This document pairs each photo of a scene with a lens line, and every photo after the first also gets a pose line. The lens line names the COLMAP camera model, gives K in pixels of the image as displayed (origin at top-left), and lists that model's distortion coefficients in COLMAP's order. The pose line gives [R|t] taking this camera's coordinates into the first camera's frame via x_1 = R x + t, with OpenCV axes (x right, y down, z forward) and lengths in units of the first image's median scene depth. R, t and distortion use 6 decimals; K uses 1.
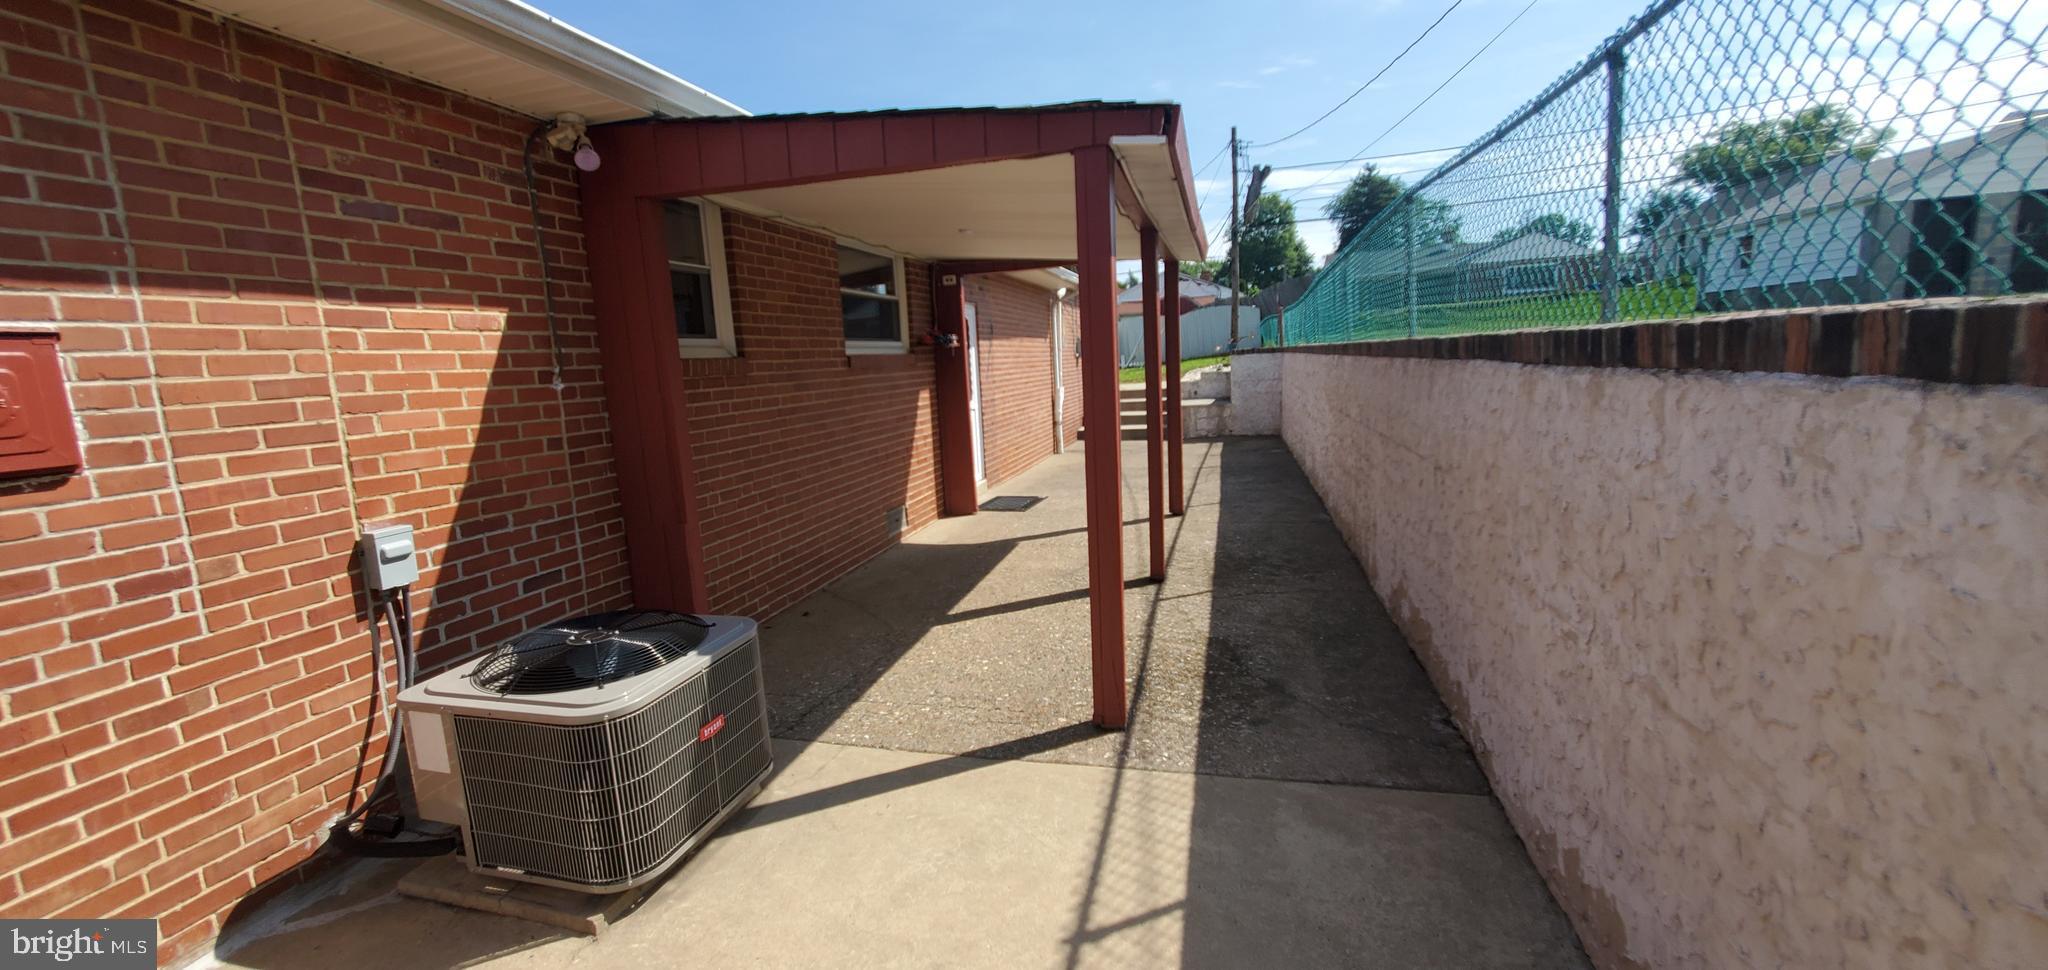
lens RADIAL K [[808.5, 0, 1018.1], [0, 808.5, 479.2], [0, 0, 1]] dist [0.002501, 0.000125]
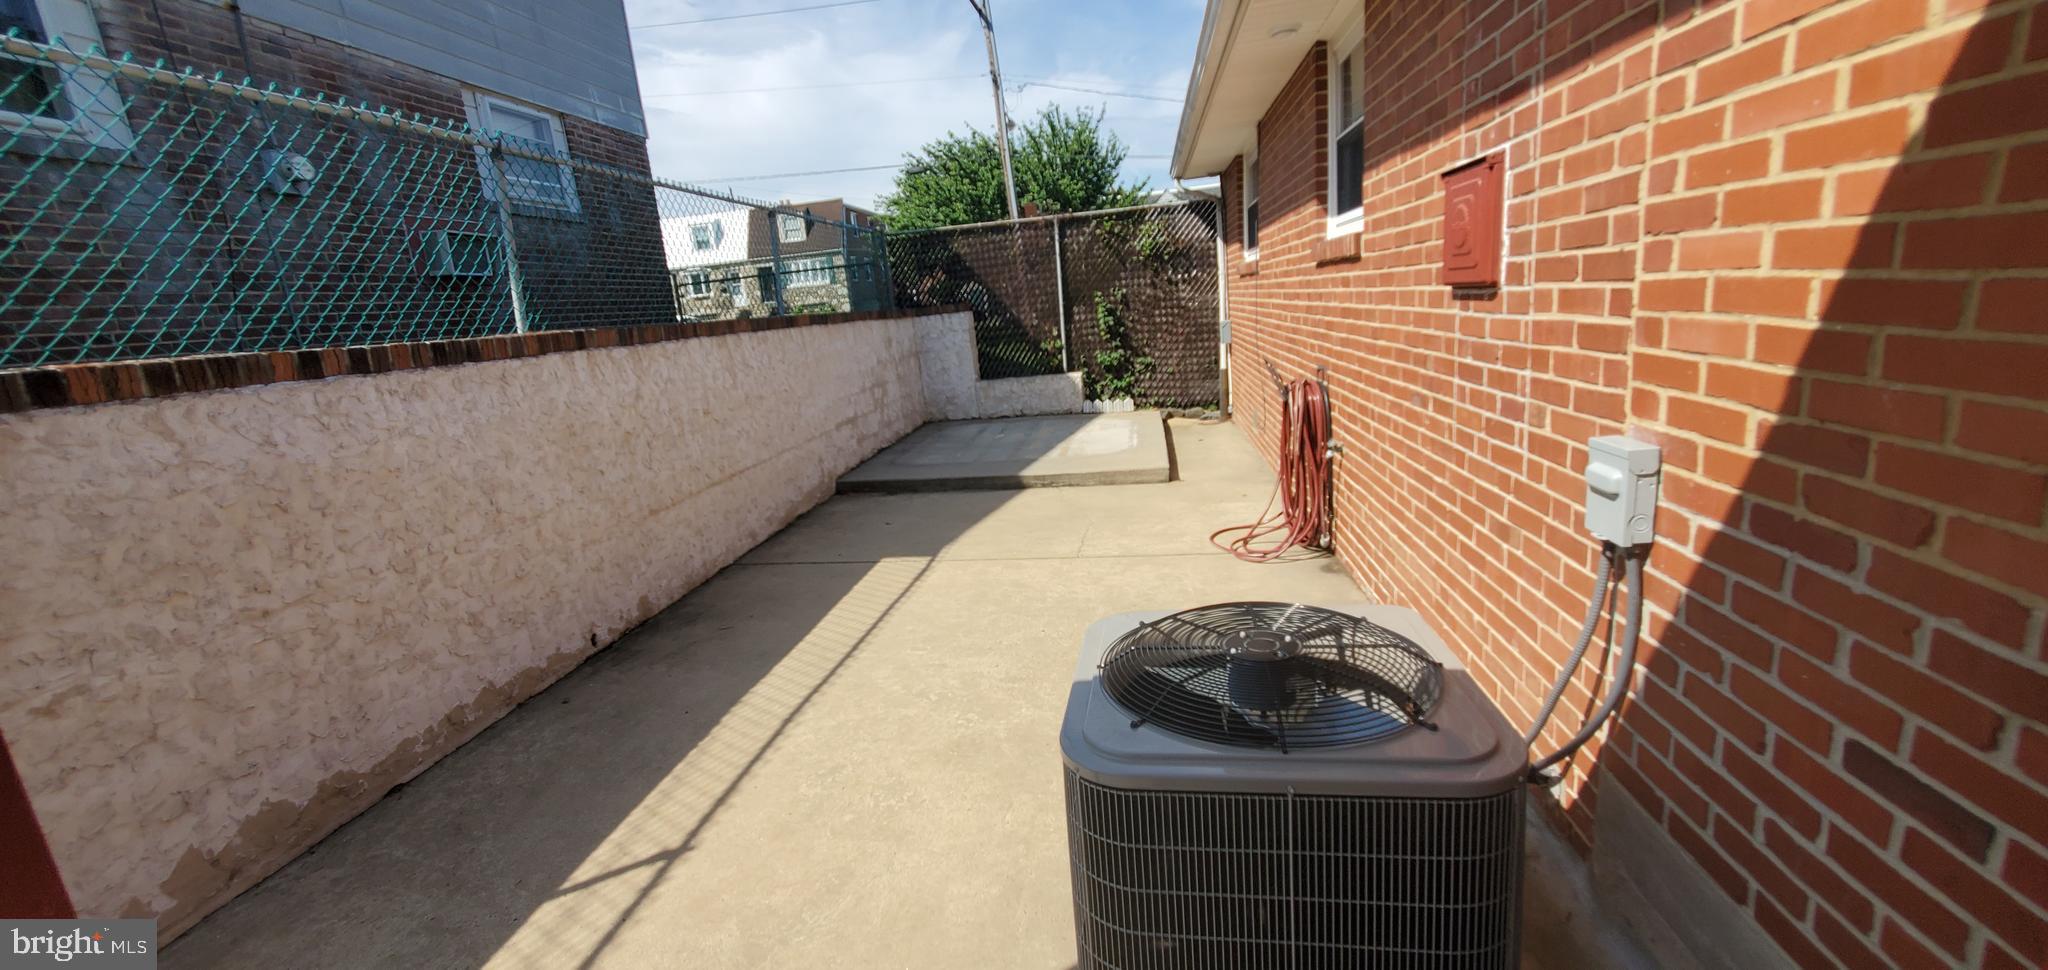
lens RADIAL K [[808.5, 0, 1012.4], [0, 808.5, 479.0], [0, 0, 1]] dist [0.002501, 0.000125]
pose [[-0.984222, 0.165217, -0.063324, -0.821078], [0.132746, 0.926121, 0.353097, -0.482511], [0.116983, 0.339120, -0.933441, 4.058274]]
